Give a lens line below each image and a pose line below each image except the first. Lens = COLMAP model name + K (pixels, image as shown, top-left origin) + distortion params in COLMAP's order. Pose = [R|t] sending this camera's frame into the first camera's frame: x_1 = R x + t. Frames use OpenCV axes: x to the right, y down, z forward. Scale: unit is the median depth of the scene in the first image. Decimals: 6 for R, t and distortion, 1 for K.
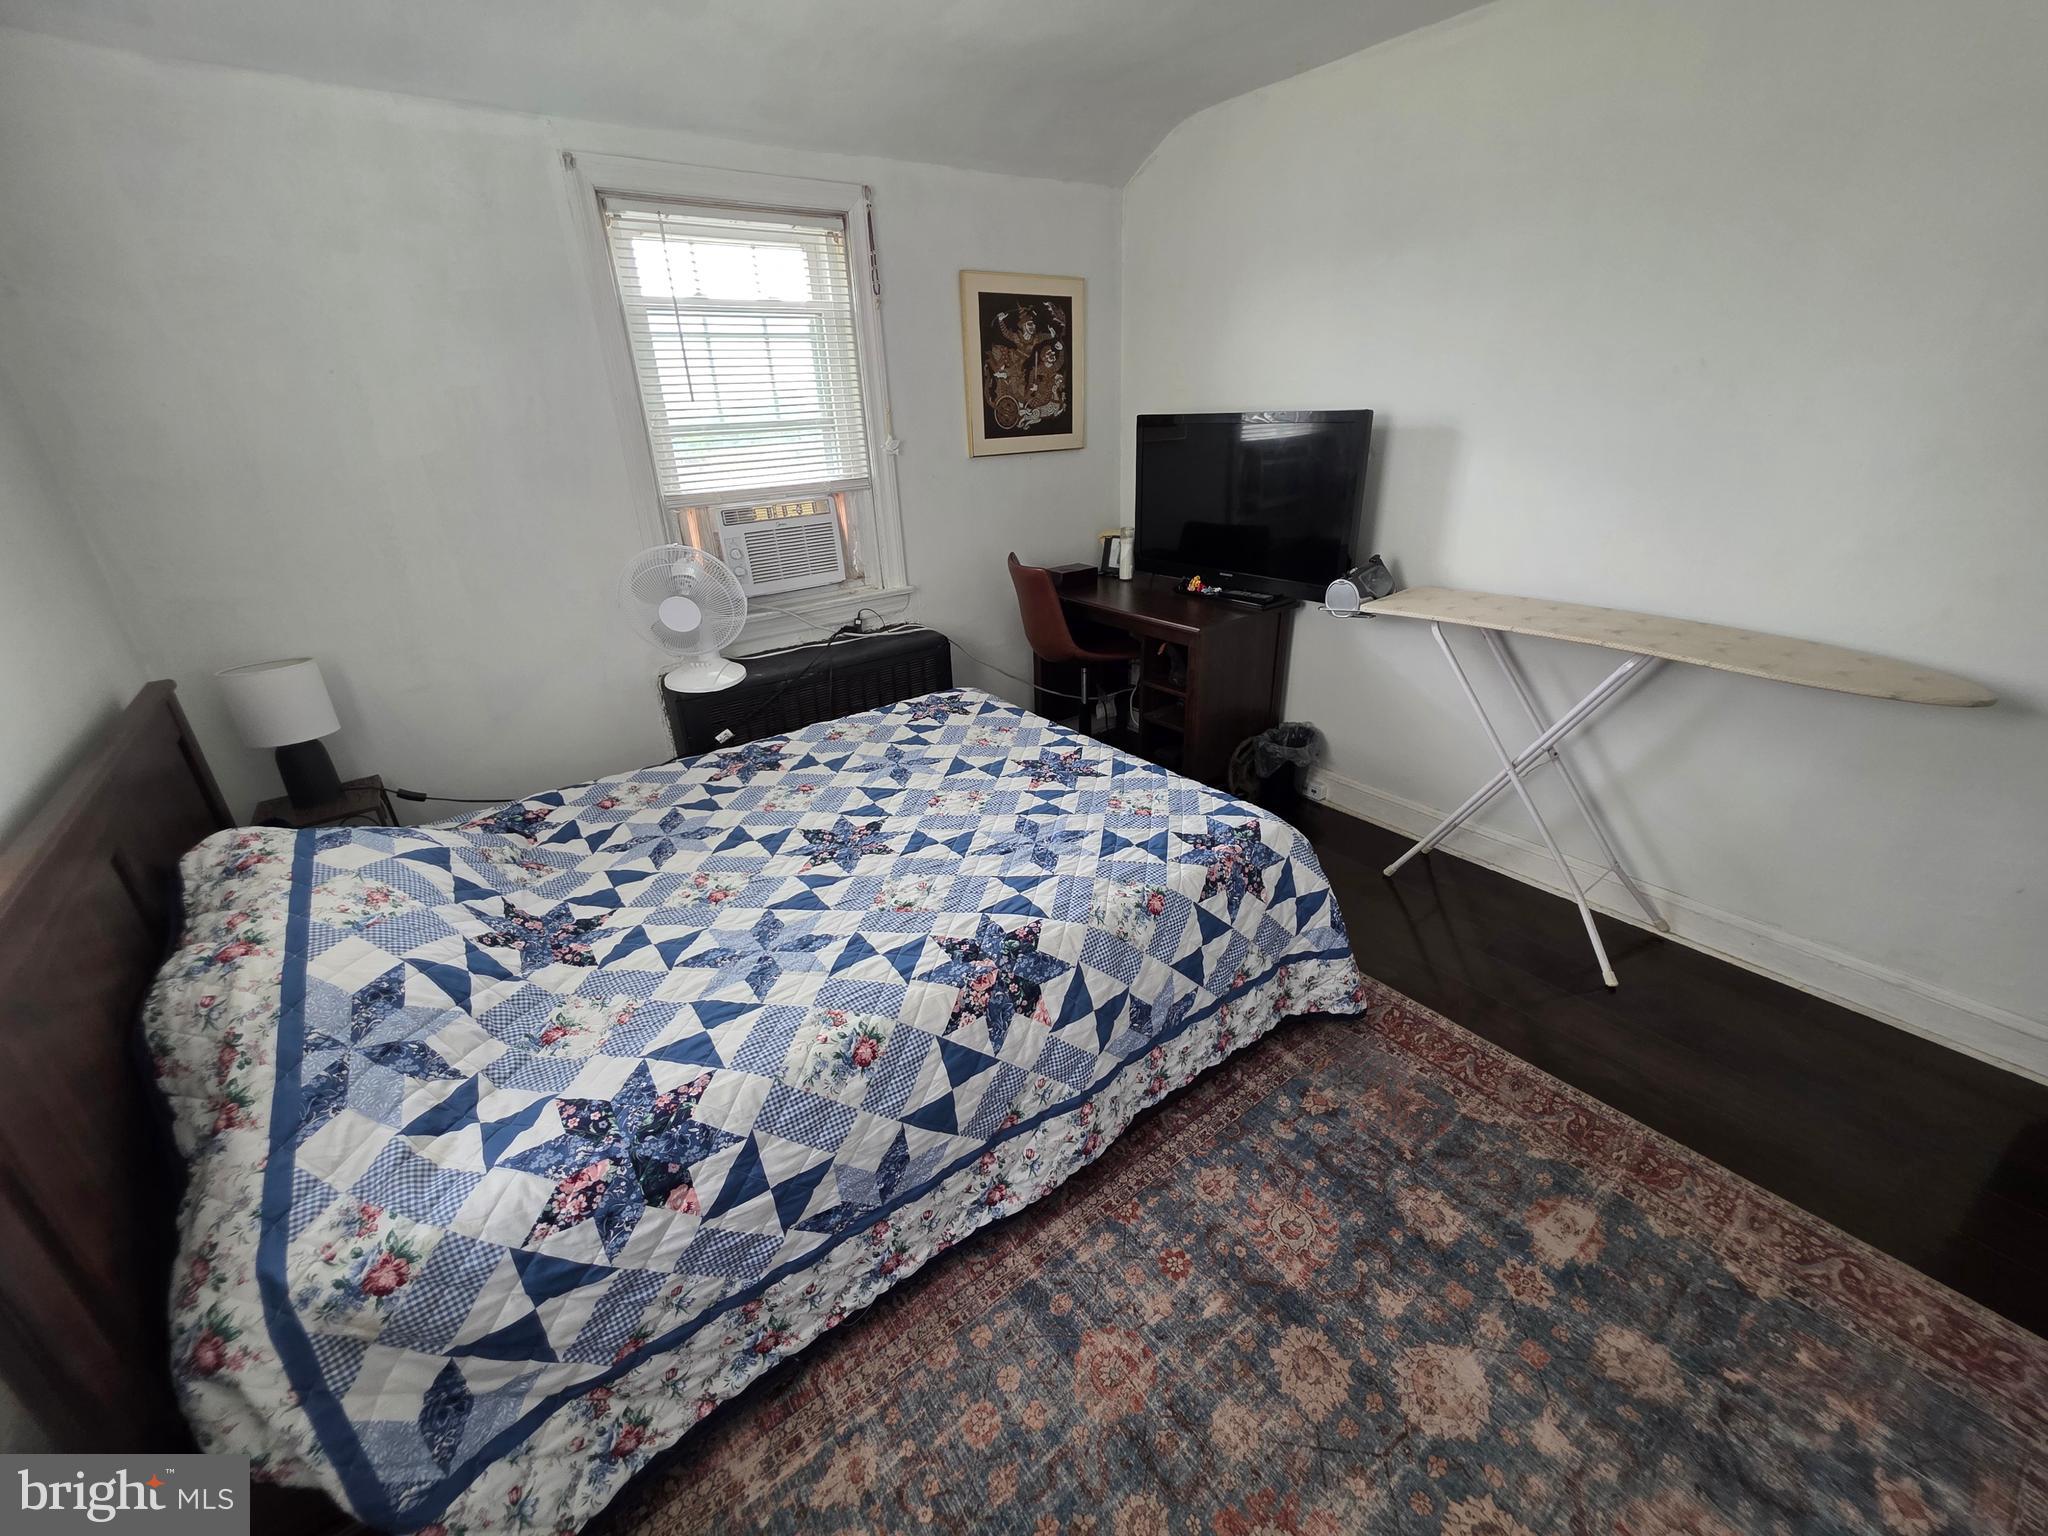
lens RADIAL K [[823.3, 0, 1013.7], [0, 823.3, 761.1], [0, 0, 1]] dist [0.004628, -0.000489]
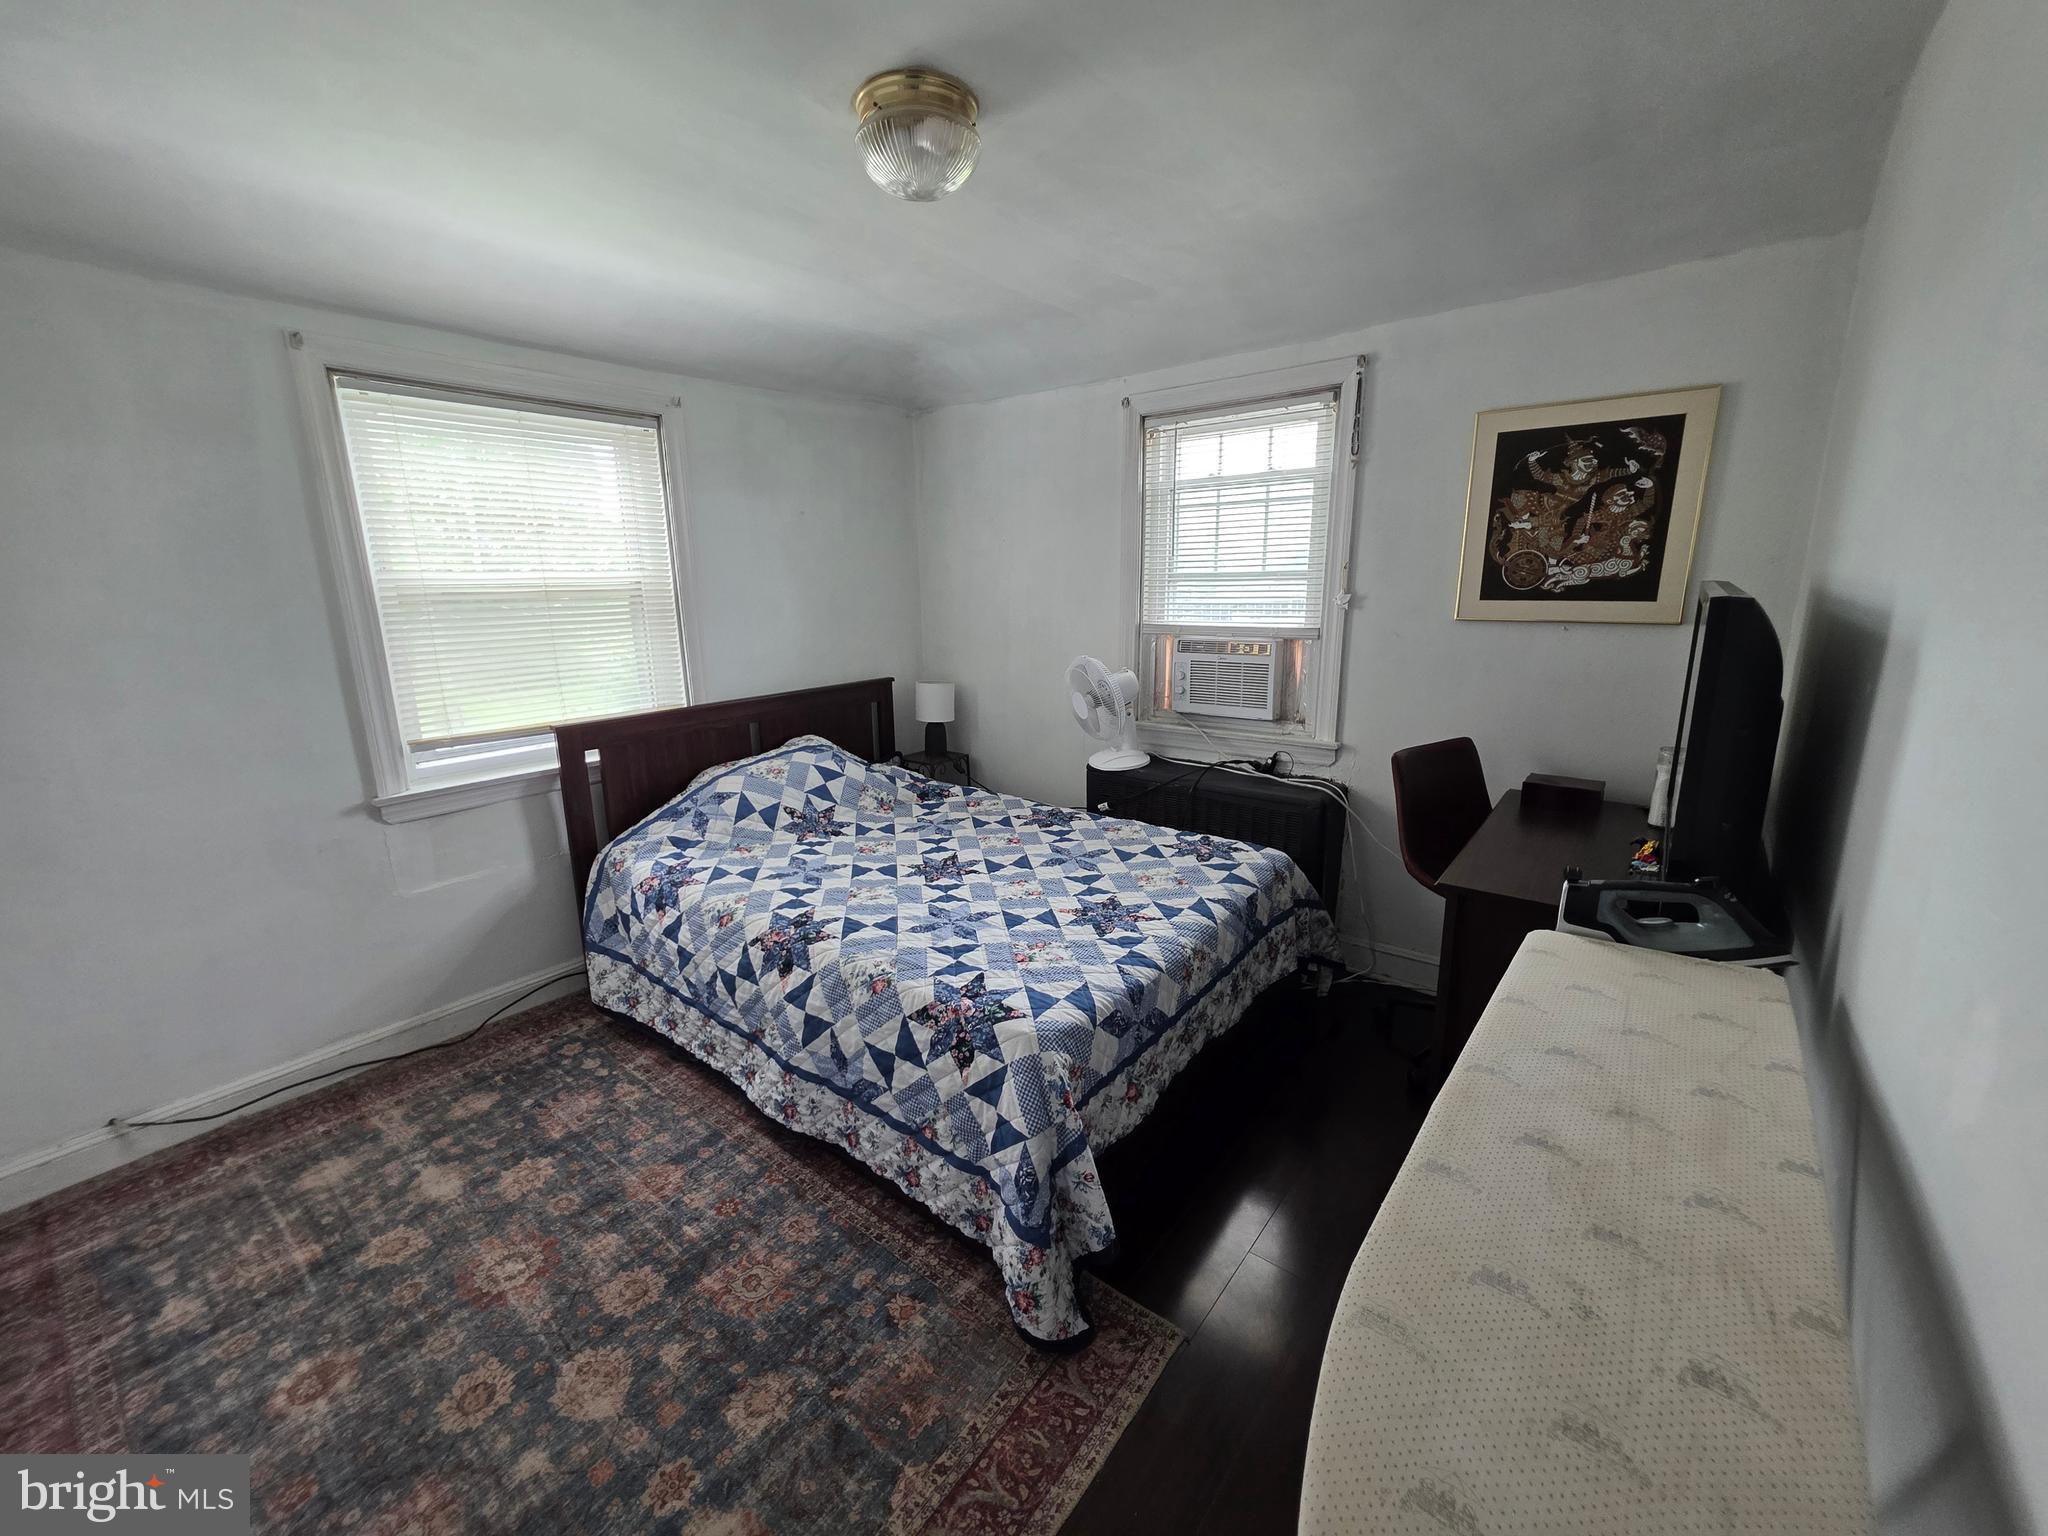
lens RADIAL K [[823.3, 0, 1012.8], [0, 823.3, 762.4], [0, 0, 1]] dist [0.004628, -0.000489]
pose [[0.248115, 0.254347, -0.934744, 1.034086], [-0.374201, 0.915185, 0.149698, -0.303656], [0.893539, 0.312640, 0.322248, 0.587046]]
